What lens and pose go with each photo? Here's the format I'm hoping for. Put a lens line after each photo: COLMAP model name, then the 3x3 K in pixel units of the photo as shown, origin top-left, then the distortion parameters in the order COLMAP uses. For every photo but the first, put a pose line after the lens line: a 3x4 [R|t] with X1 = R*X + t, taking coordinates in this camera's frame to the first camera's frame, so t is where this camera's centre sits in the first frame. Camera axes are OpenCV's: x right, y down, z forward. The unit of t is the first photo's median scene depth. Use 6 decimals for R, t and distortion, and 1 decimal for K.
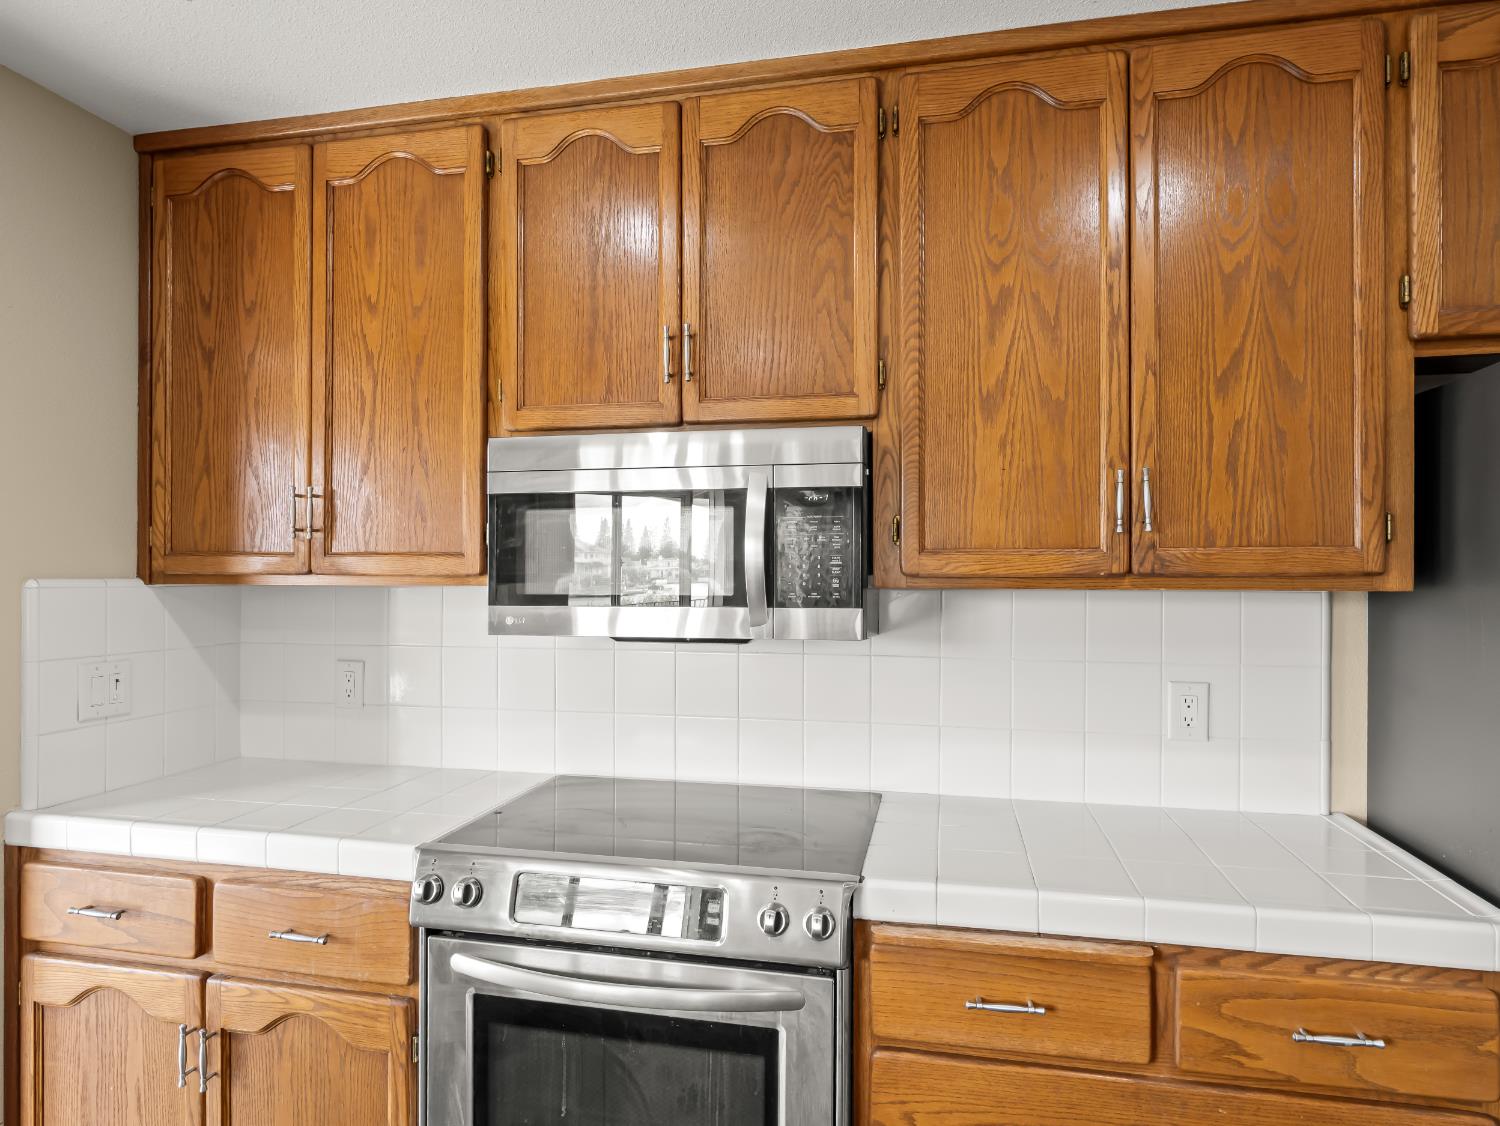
lens RADIAL K [[888.9, 0, 750.3], [0, 888.9, 568.5], [0, 0, 1]] dist [-0.003831, -0.000377]
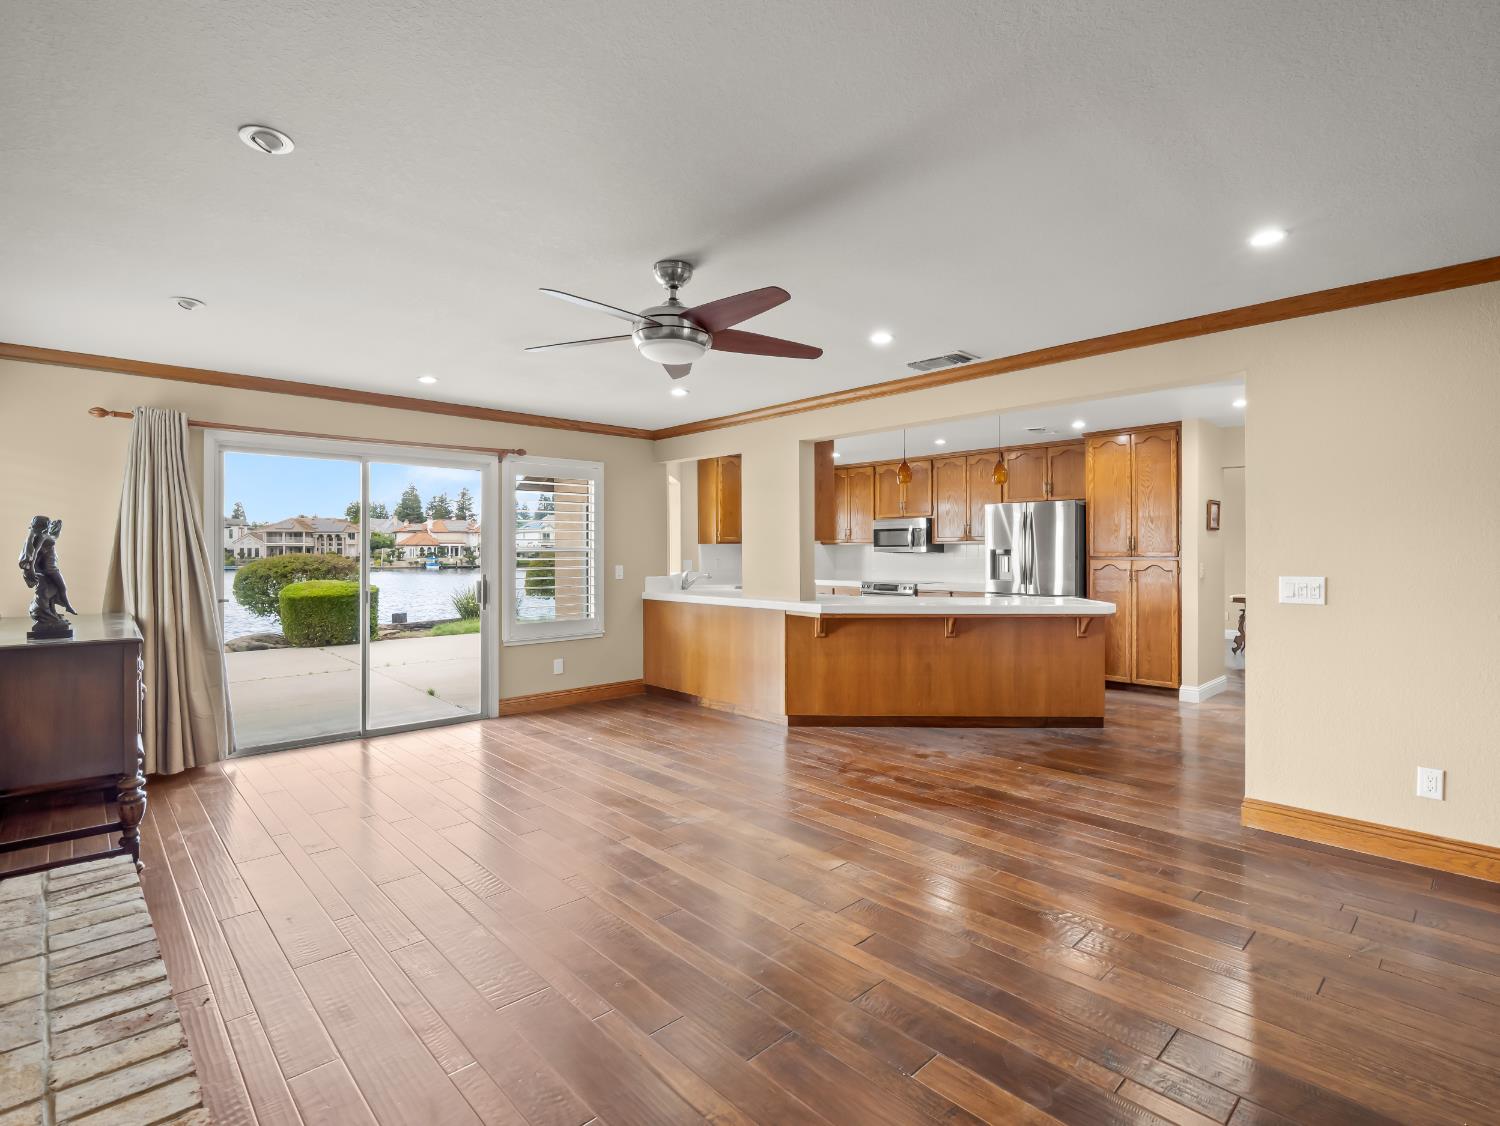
lens RADIAL K [[739.9, 0, 750.2], [0, 739.9, 560.0], [0, 0, 1]] dist [-0.001199, -0.000209]
pose [[0.833159, 0.004510, -0.553014, 1.741520], [0.005940, 0.999836, 0.017104, 0.031790], [0.553001, -0.017535, 0.832996, -3.571077]]
